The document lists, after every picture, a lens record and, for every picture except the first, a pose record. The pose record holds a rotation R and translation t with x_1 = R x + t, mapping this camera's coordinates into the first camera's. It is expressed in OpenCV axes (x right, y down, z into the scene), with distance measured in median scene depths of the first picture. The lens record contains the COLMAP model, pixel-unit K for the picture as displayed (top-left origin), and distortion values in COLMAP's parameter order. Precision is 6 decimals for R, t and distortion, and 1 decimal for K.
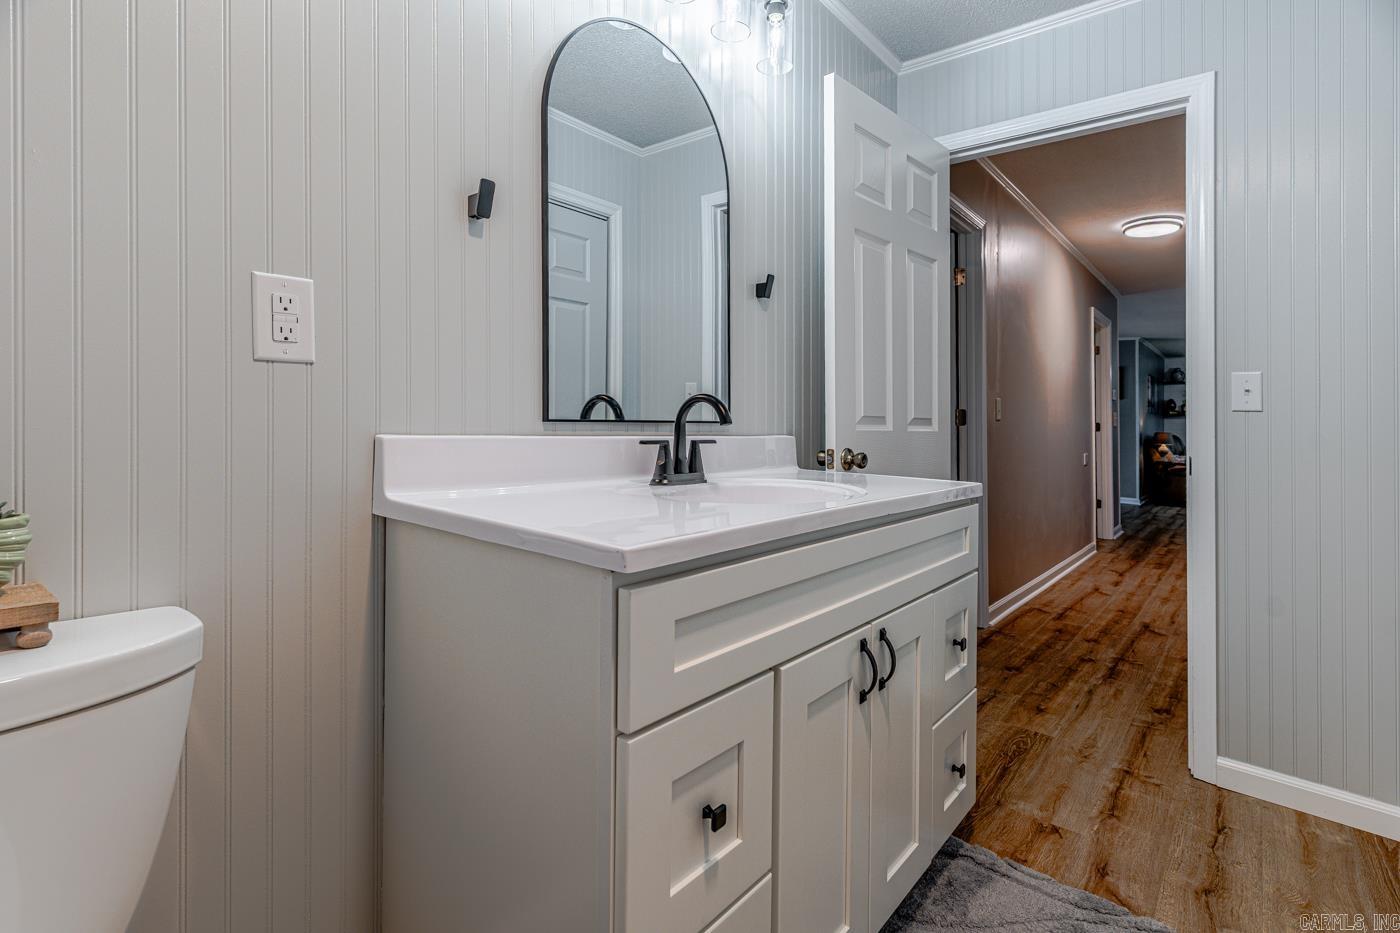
lens RADIAL K [[683.0, 0, 706.8], [0, 683.0, 431.0], [0, 0, 1]] dist [-0.025603, 0.000165]
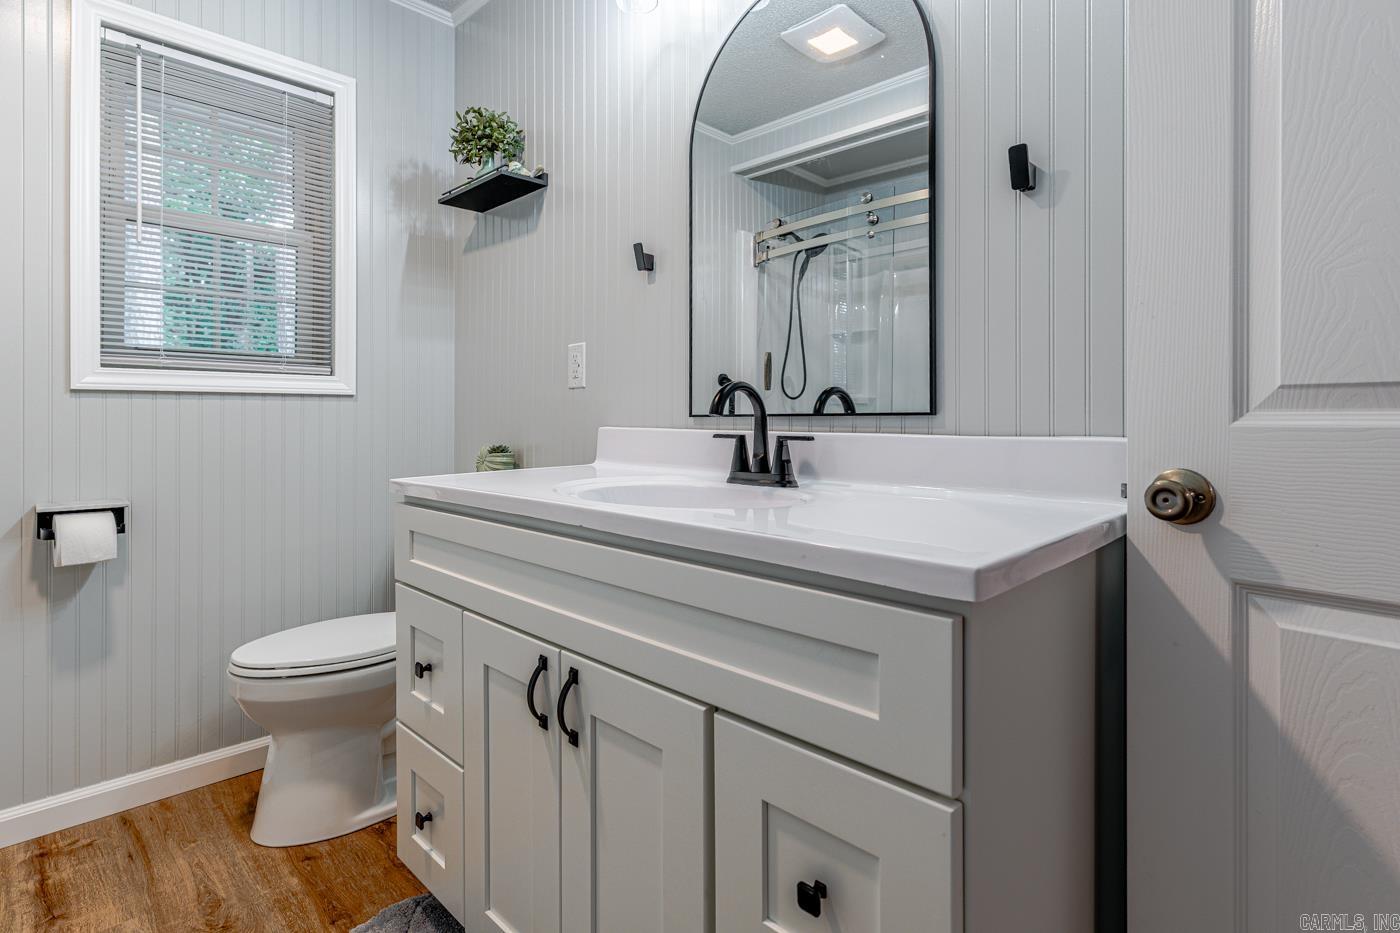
lens RADIAL K [[710.5, 0, 714.5], [0, 710.5, 416.1], [0, 0, 1]] dist [-0.001745, 0.000348]
pose [[-0.081443, -0.015323, -0.996560, 0.890419], [-0.007825, 0.999861, -0.014734, 0.002598], [0.996647, 0.006598, -0.081552, 1.026013]]
